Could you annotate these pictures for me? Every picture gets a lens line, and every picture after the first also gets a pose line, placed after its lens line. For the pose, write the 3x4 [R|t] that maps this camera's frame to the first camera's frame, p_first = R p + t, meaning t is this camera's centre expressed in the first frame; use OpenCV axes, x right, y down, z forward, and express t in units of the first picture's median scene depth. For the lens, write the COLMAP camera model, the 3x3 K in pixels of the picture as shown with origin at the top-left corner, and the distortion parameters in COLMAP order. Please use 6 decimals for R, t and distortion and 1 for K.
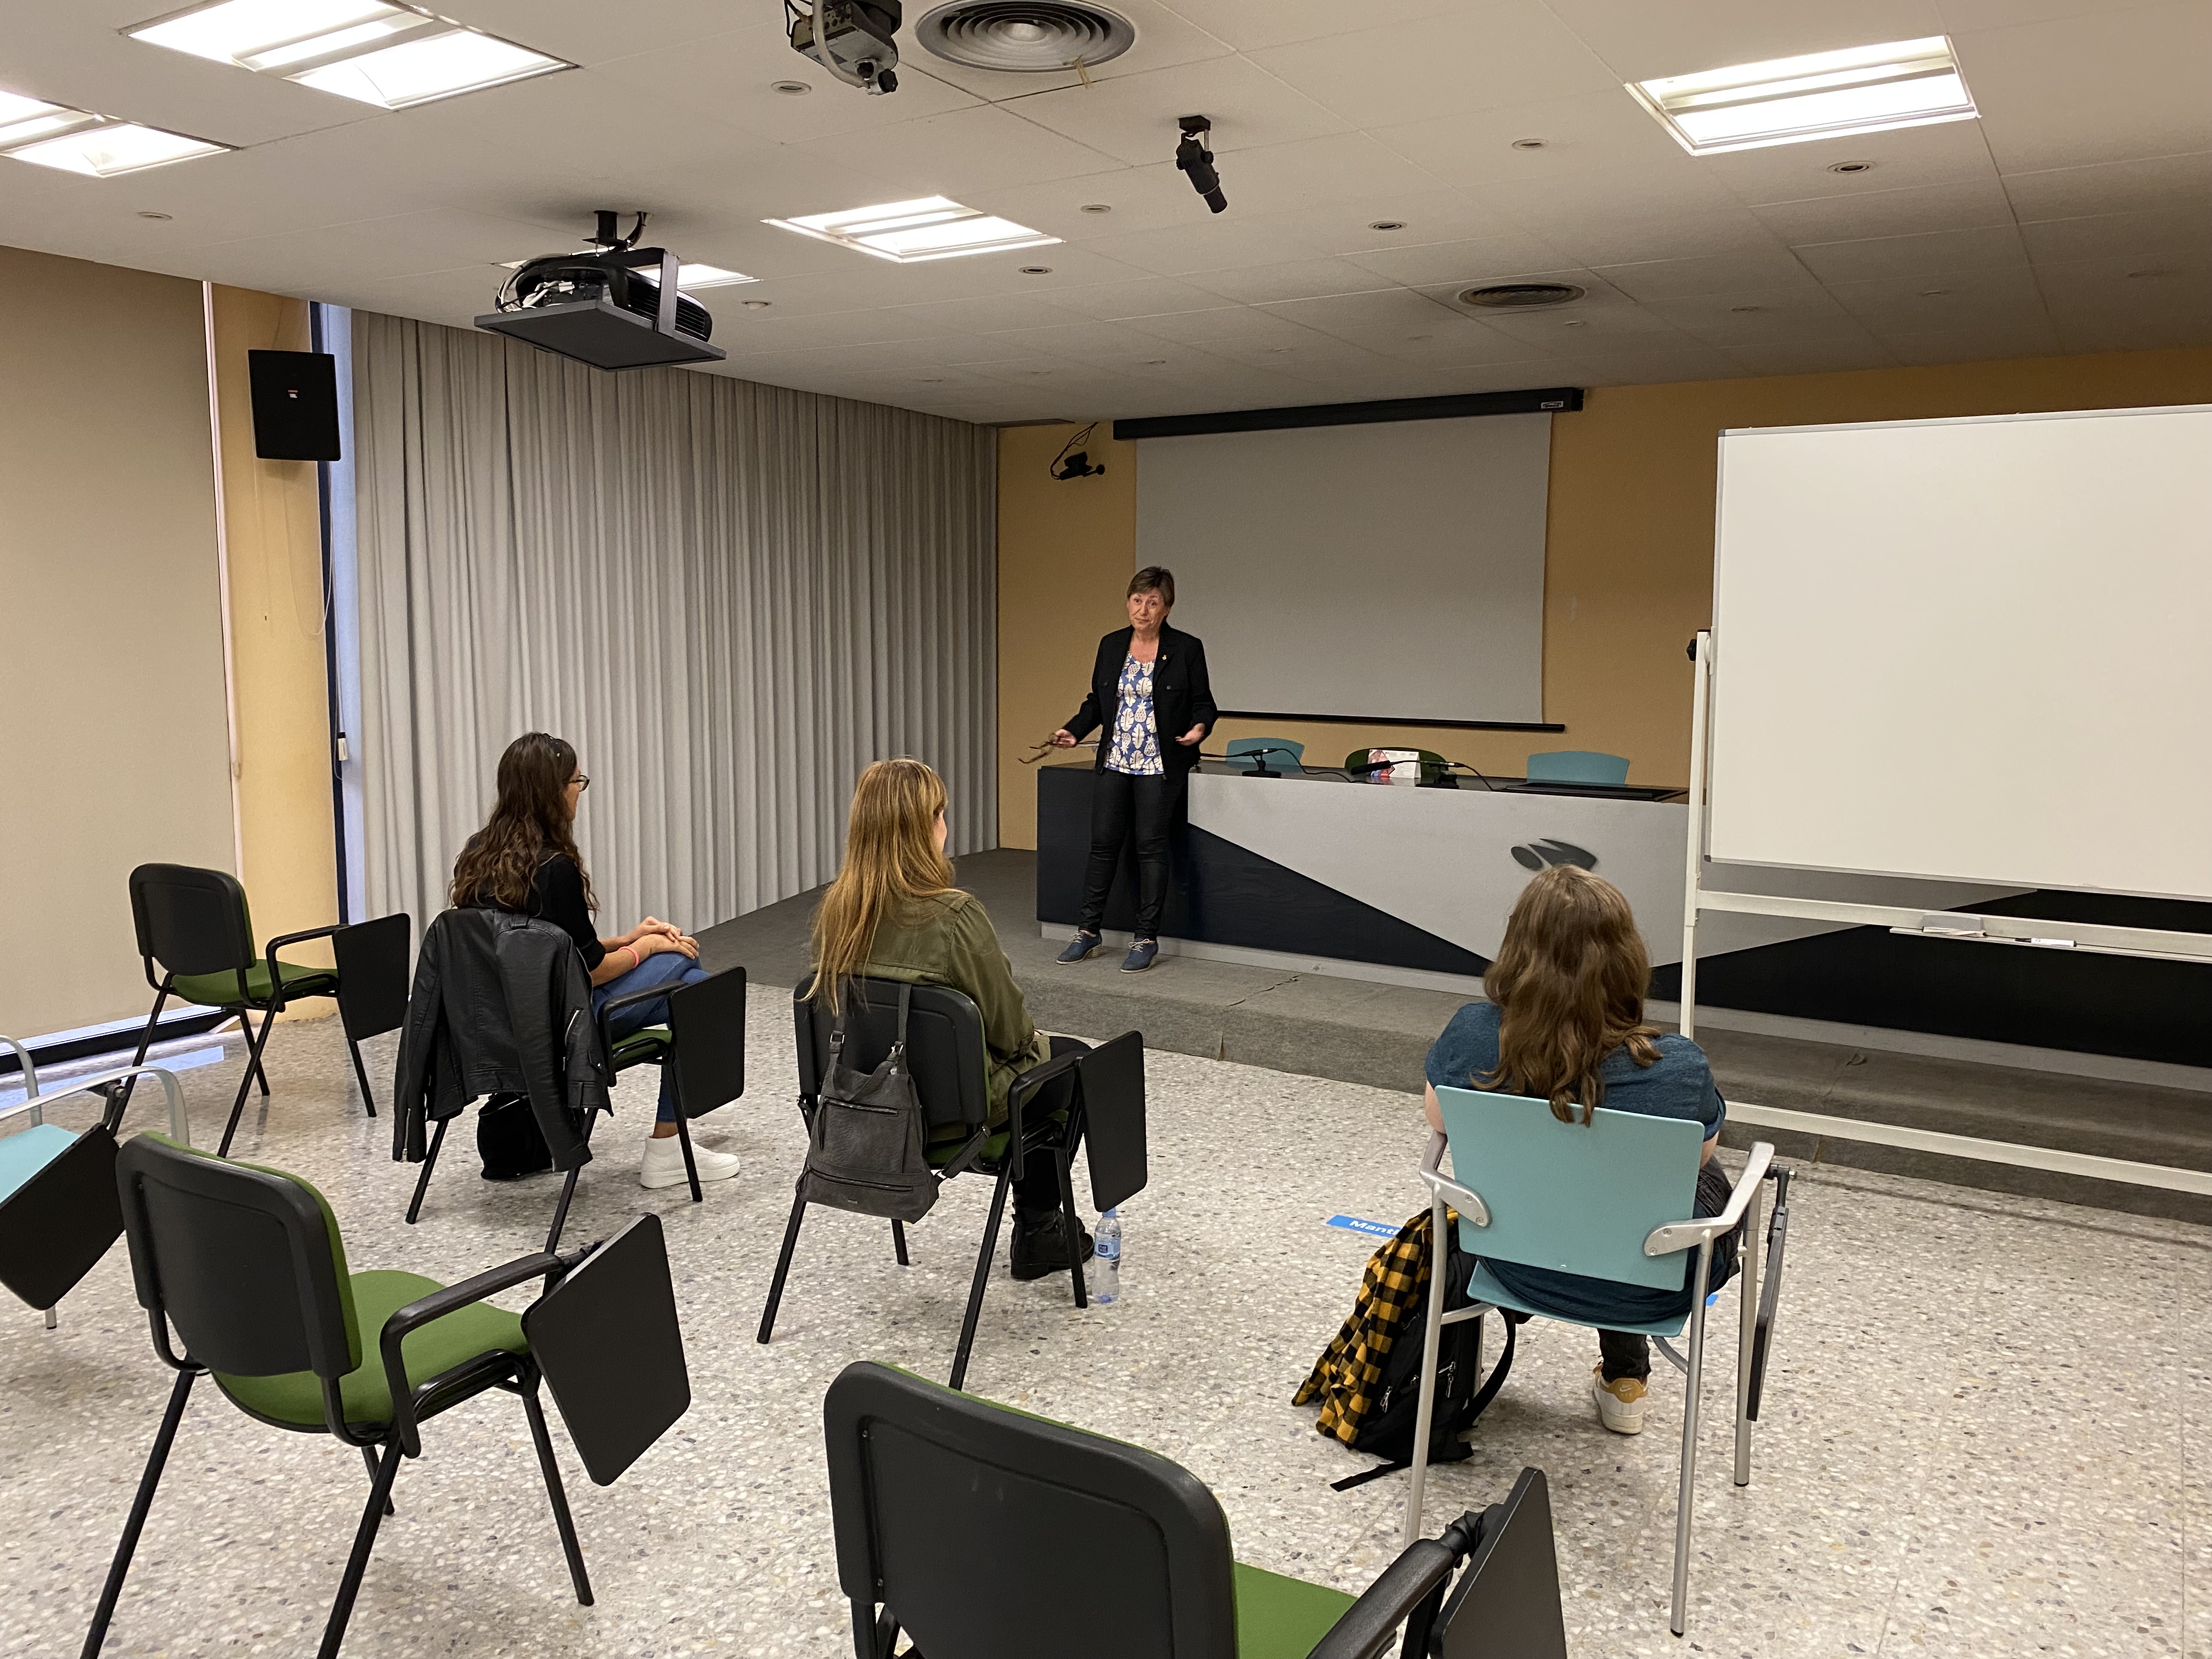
lens RADIAL K [[1672.9, 0, 1106.0], [0, 1672.9, 829.5], [0, 0, 1]] dist [0.046232, -0.003919]
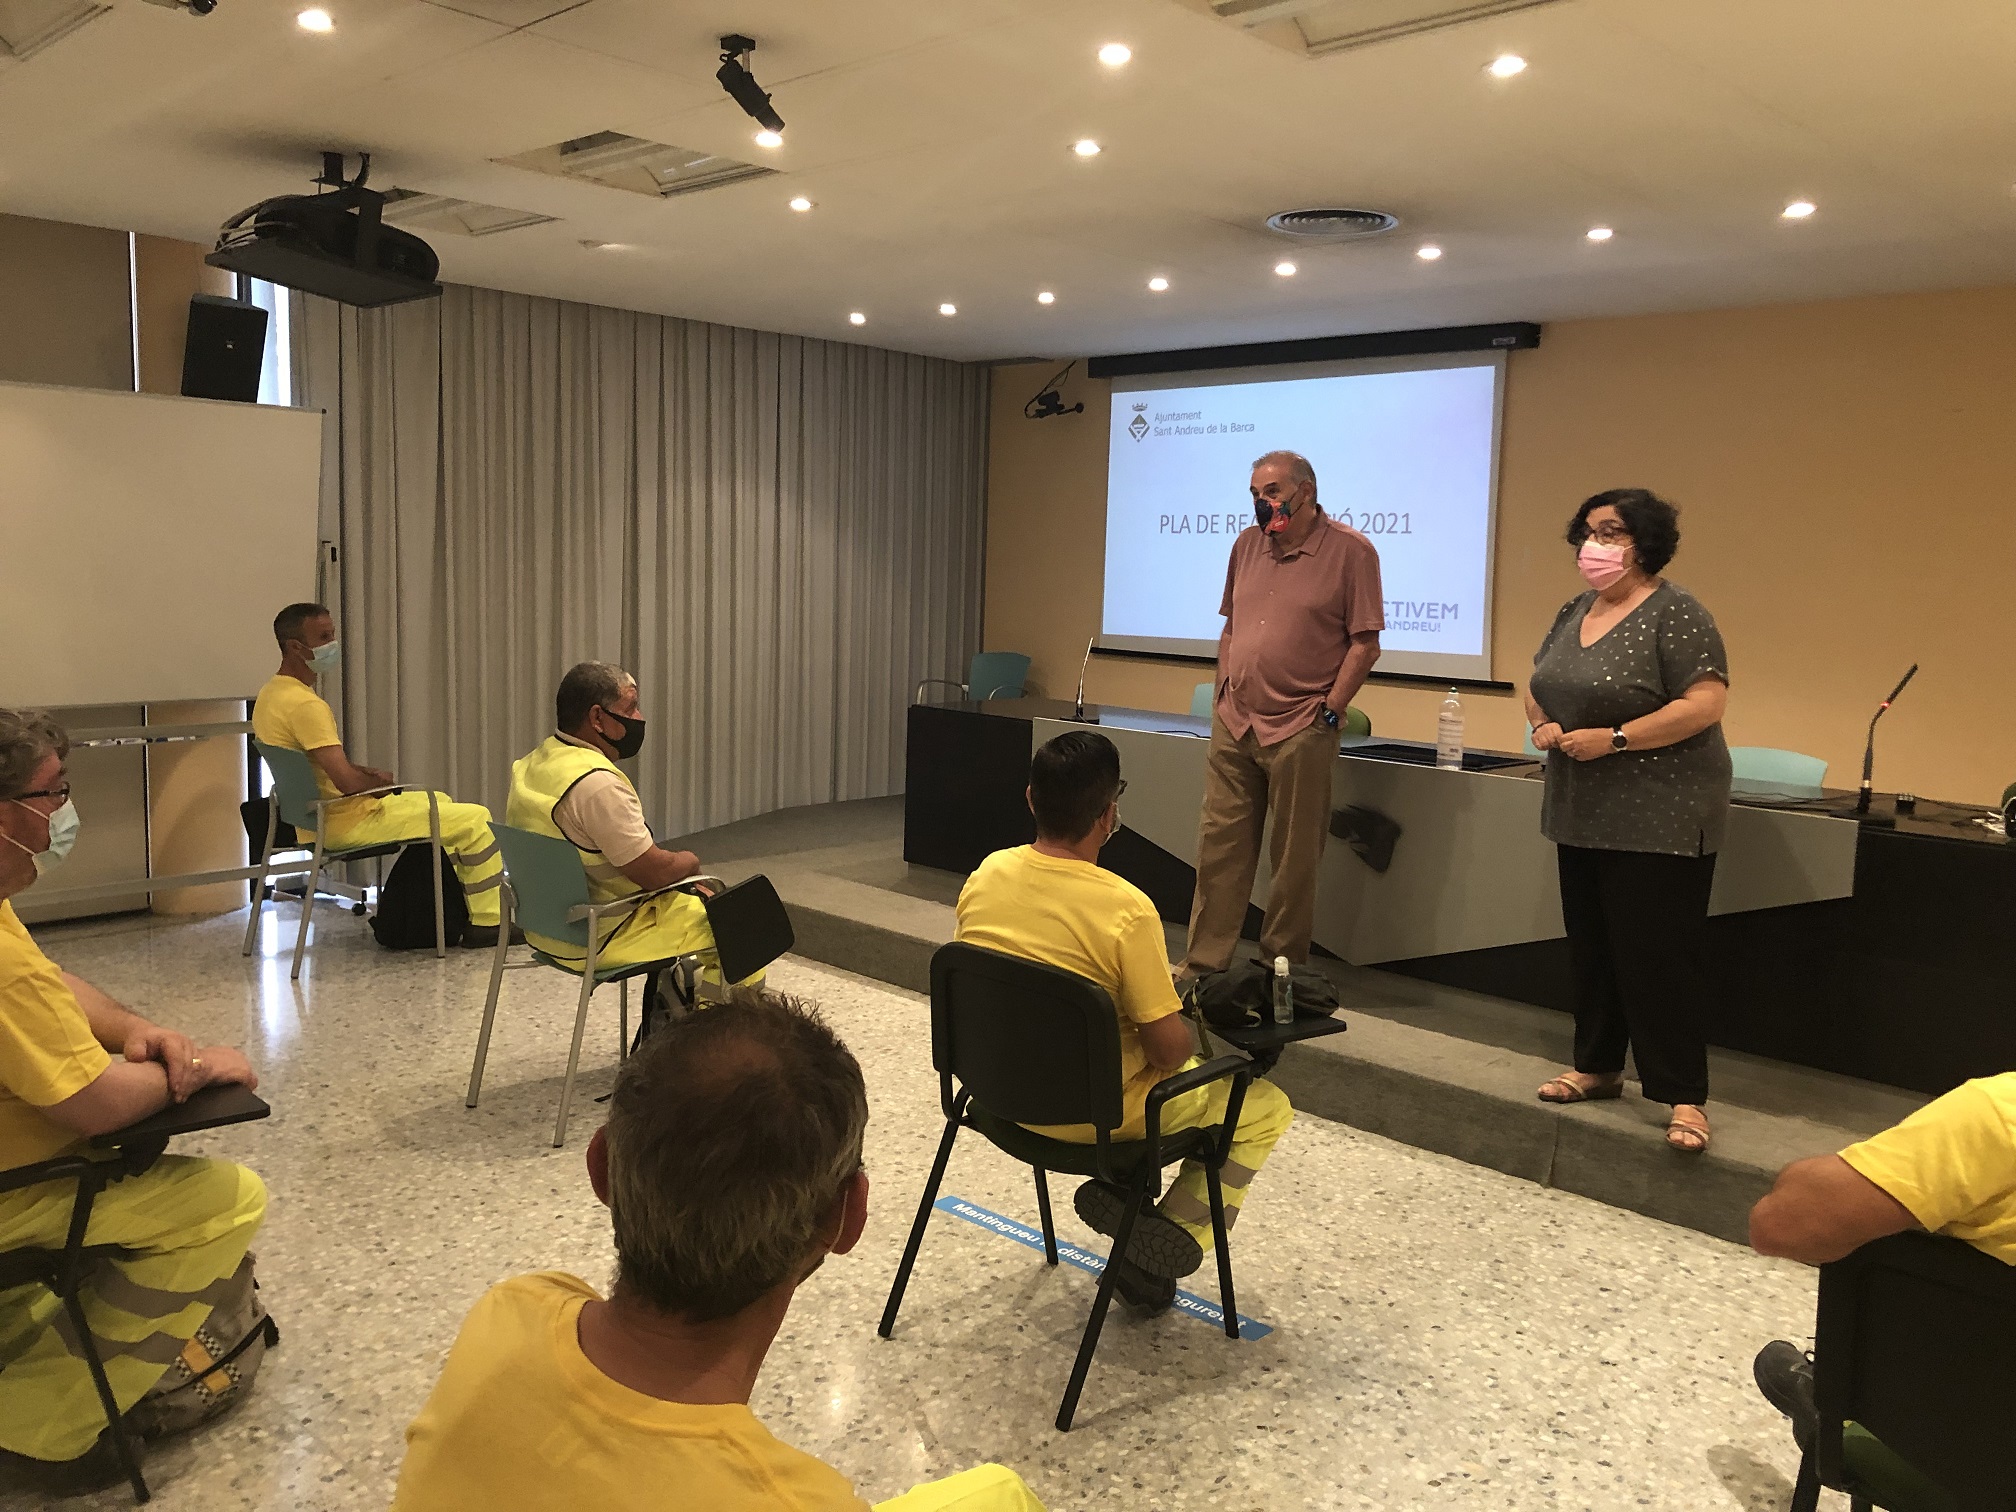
lens RADIAL K [[1659.2, 0, 1053.7], [0, 1659.2, 743.9], [0, 0, 1]] dist [0.018436, 0.006544]
pose [[0.981011, 0.042536, -0.189229, 0.271747], [-0.045071, 0.998942, -0.009114, -0.013033], [0.188641, 0.017470, 0.981891, 0.070169]]
